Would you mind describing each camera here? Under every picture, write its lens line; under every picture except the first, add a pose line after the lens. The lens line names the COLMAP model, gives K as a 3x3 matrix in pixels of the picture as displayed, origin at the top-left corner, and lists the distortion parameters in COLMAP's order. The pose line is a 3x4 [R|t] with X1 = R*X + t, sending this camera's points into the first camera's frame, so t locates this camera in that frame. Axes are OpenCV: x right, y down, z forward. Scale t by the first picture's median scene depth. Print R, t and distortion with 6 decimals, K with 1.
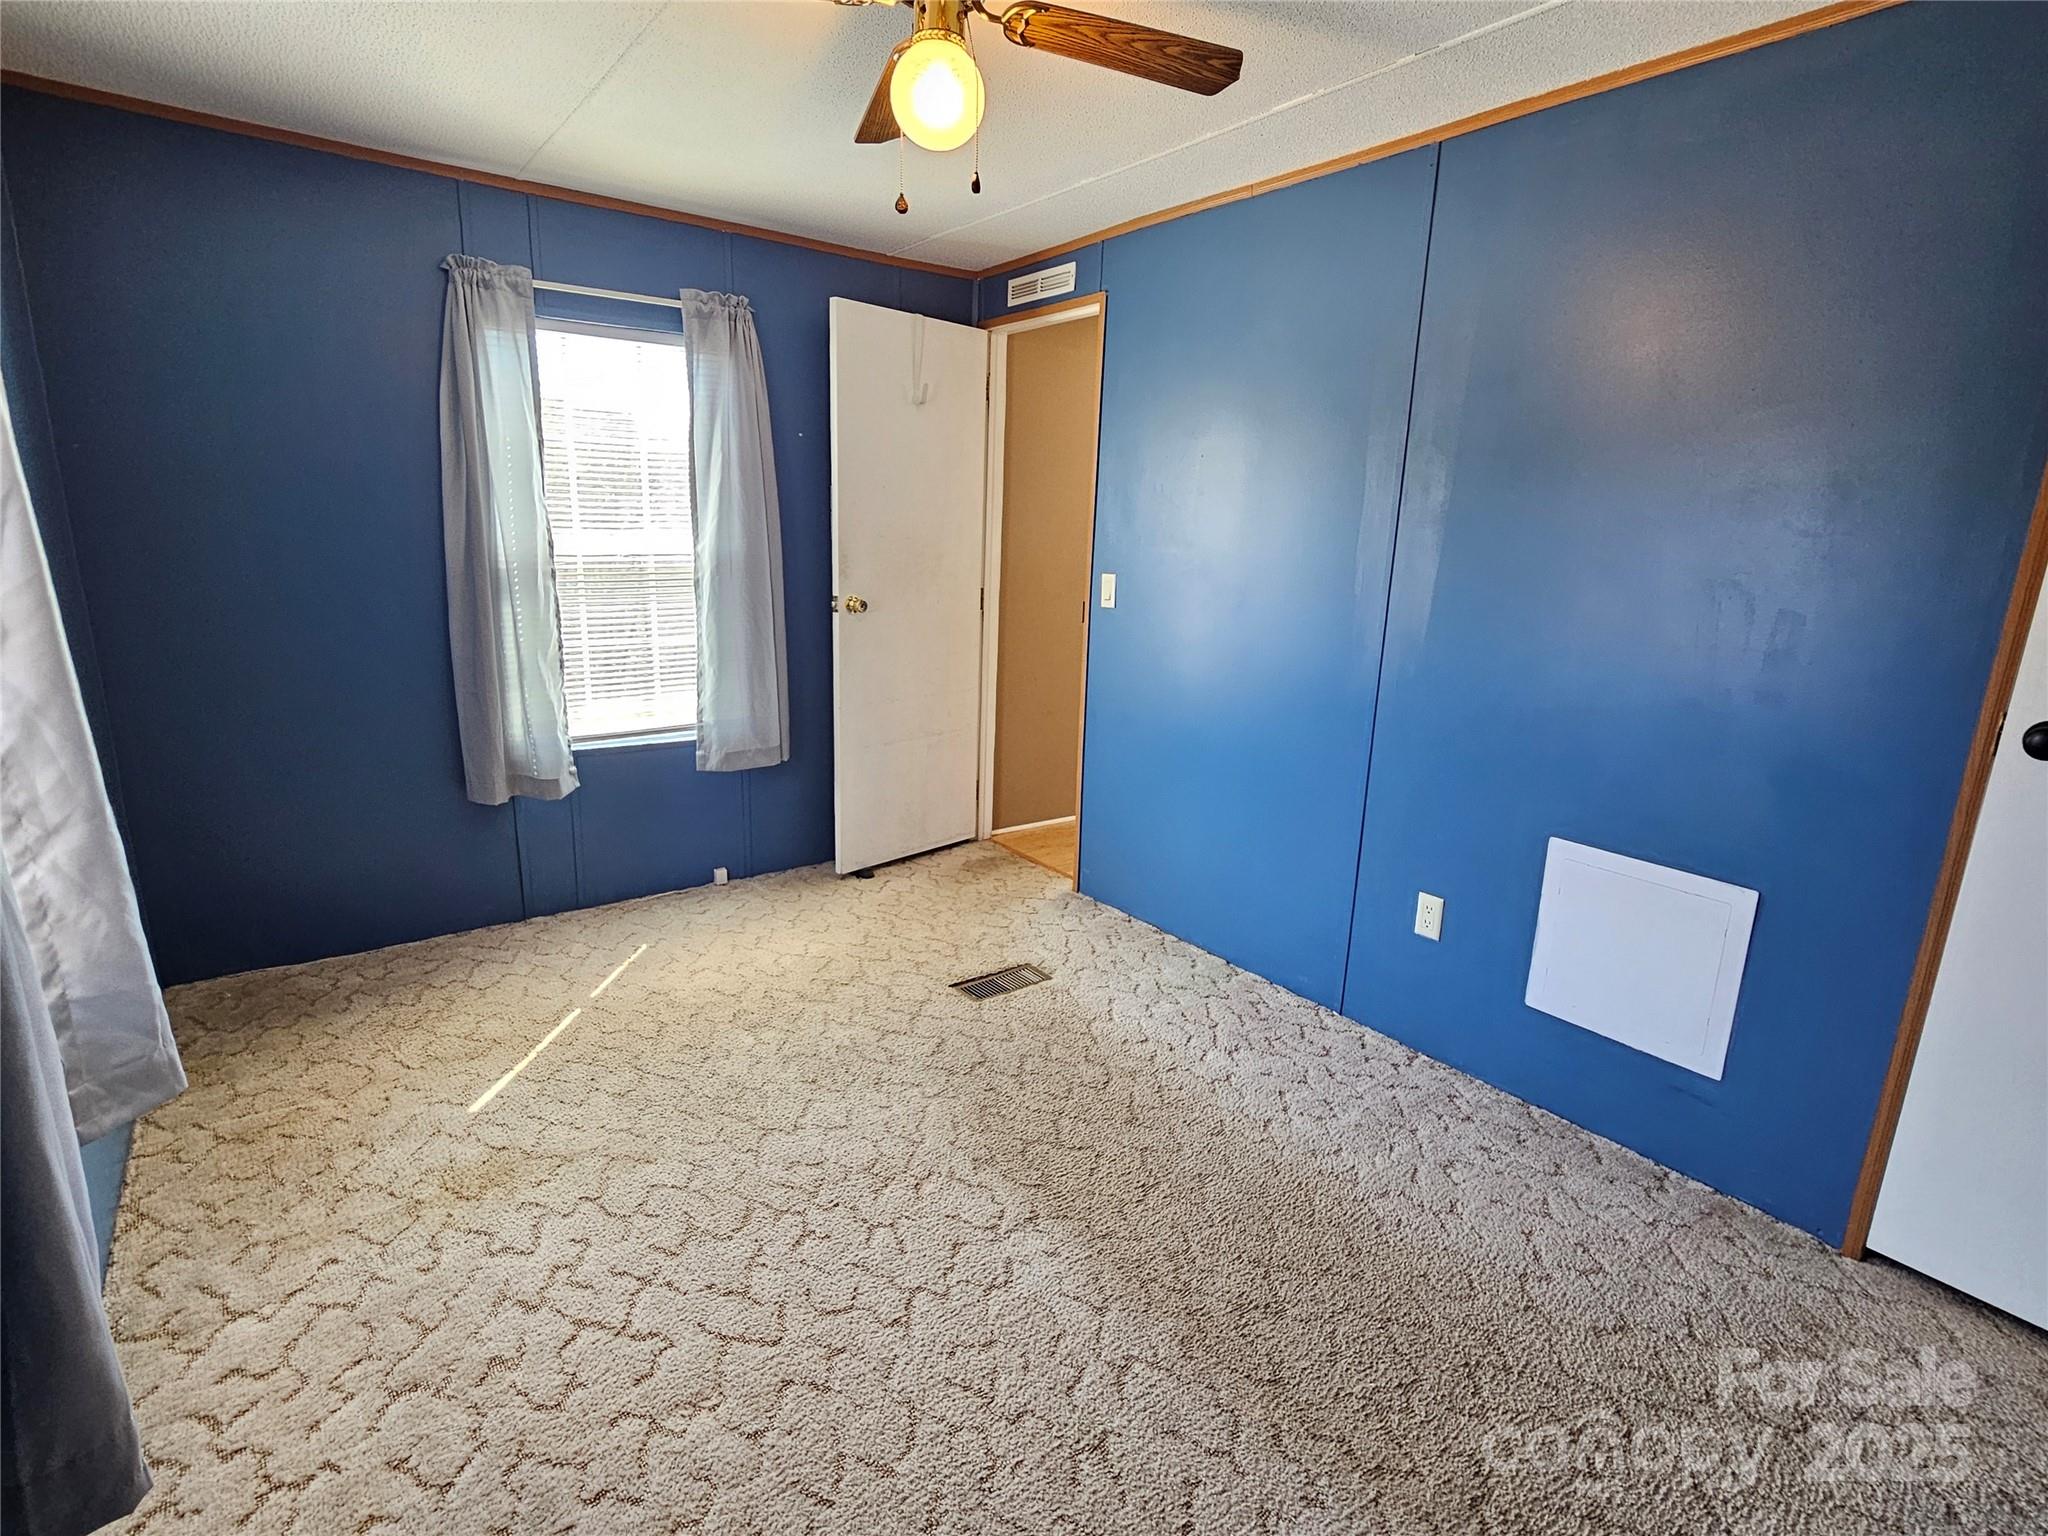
lens RADIAL K [[1072.8, 0, 1039.3], [0, 1072.8, 764.8], [0, 0, 1]] dist [0.002523, 0.000073]
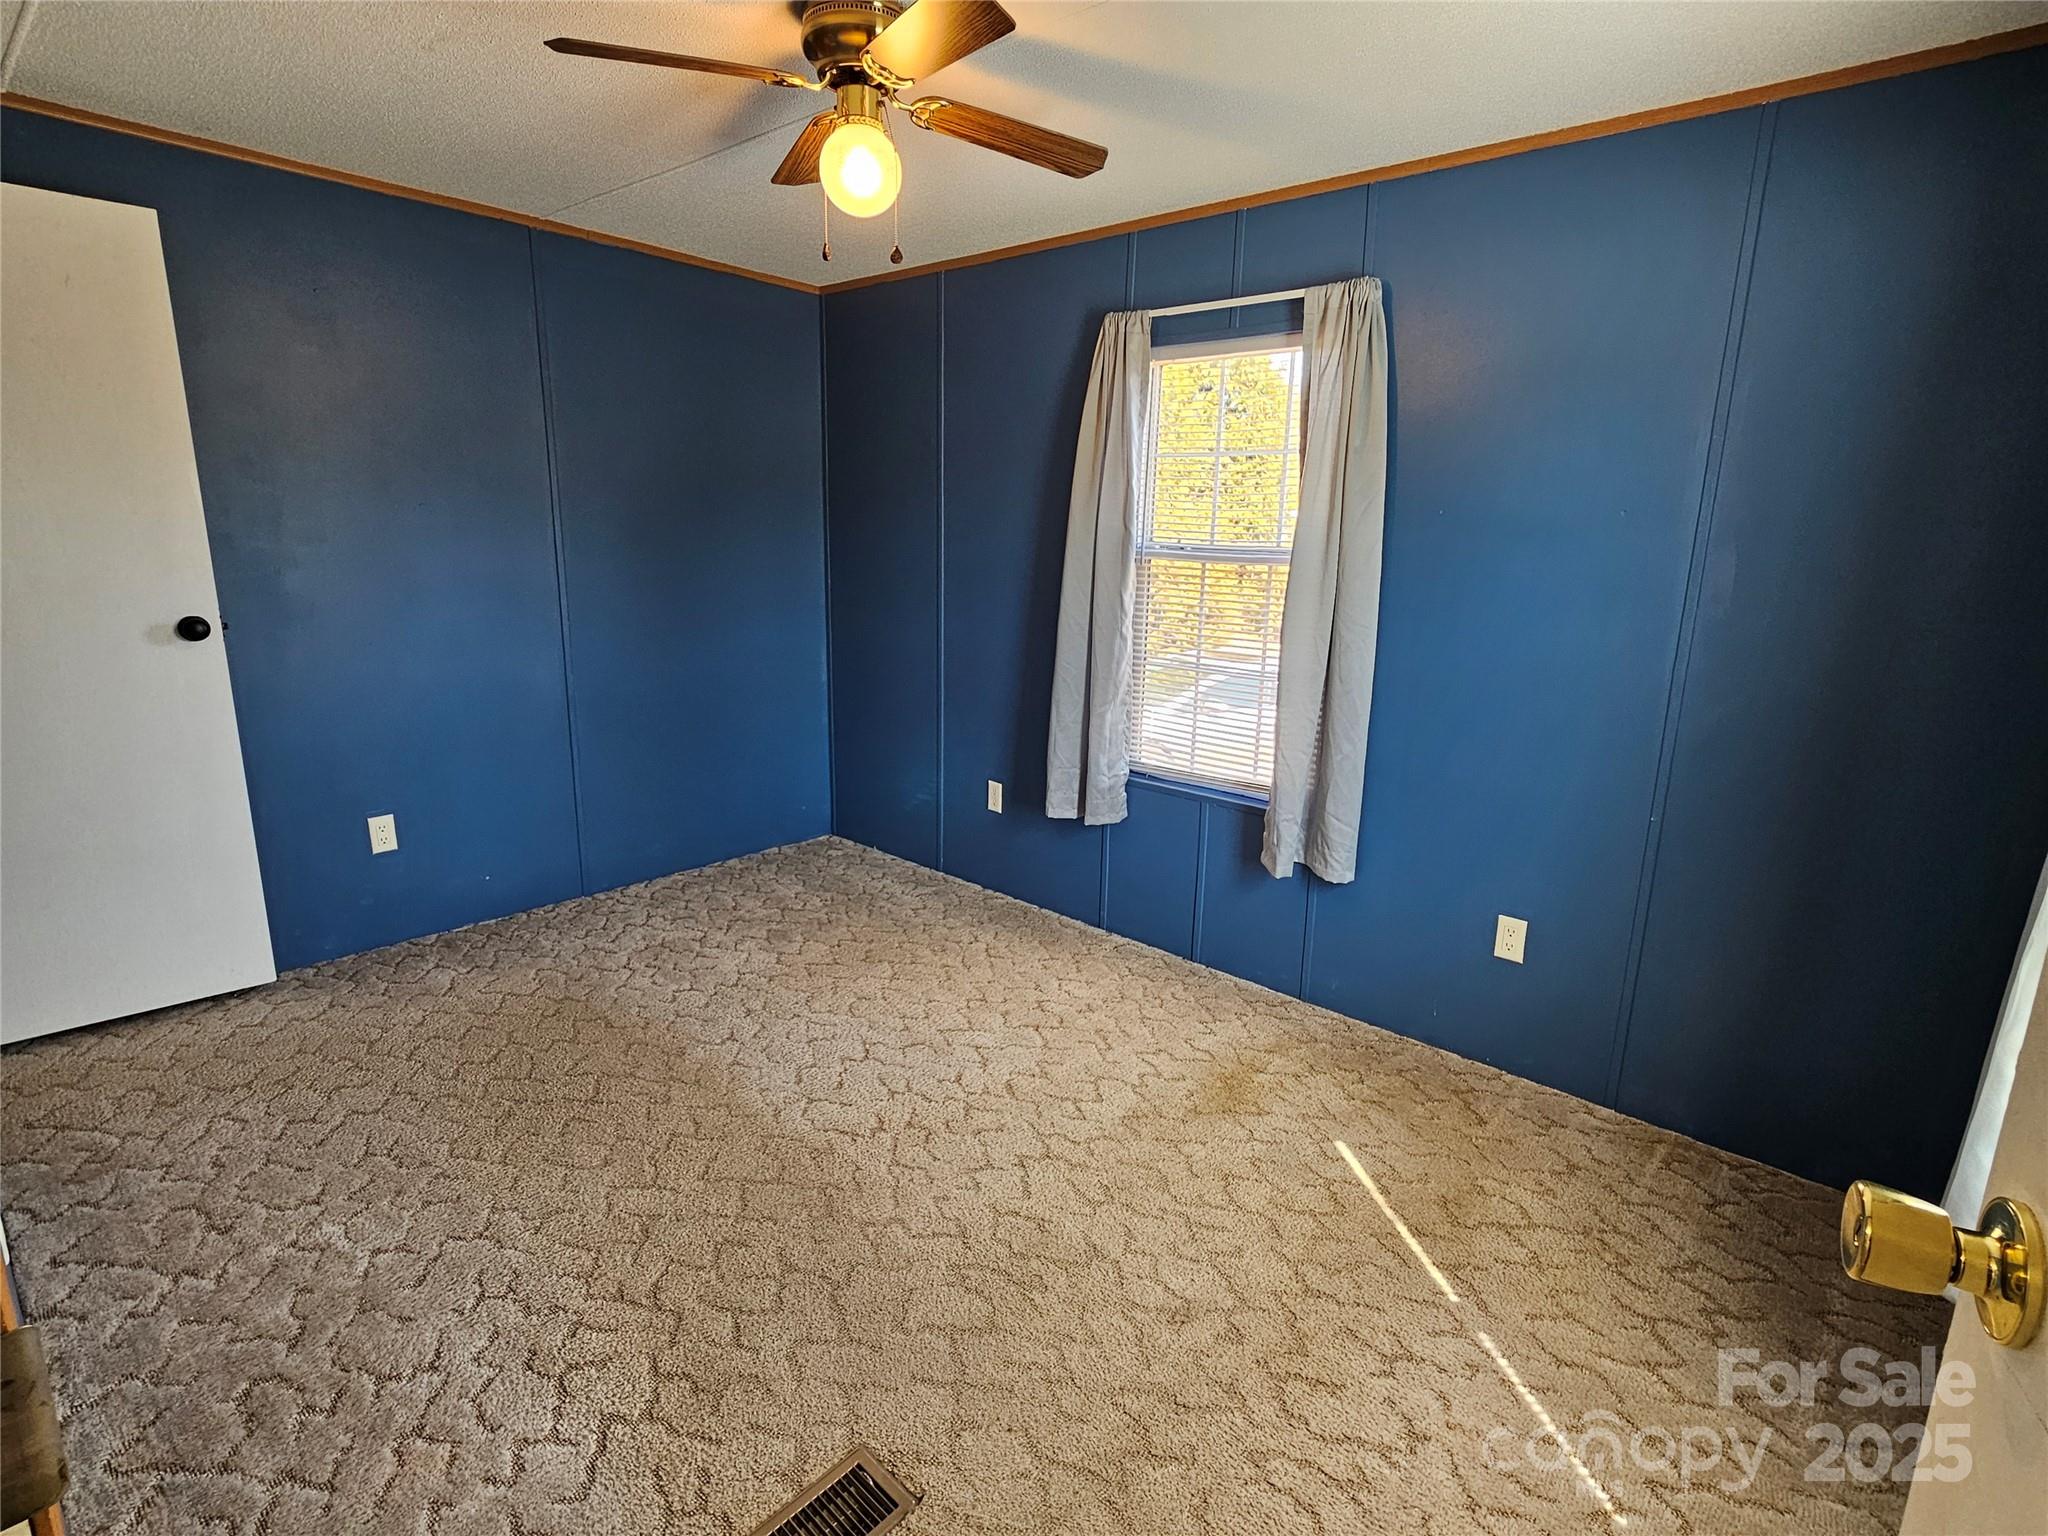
lens RADIAL K [[1072.8, 0, 1039.3], [0, 1072.8, 764.8], [0, 0, 1]] dist [0.002523, 0.000073]
pose [[-0.980741, -0.015728, -0.194678, -0.048702], [-0.096933, 0.904529, 0.415249, -0.415641], [0.169561, 0.426122, -0.888633, 1.794117]]
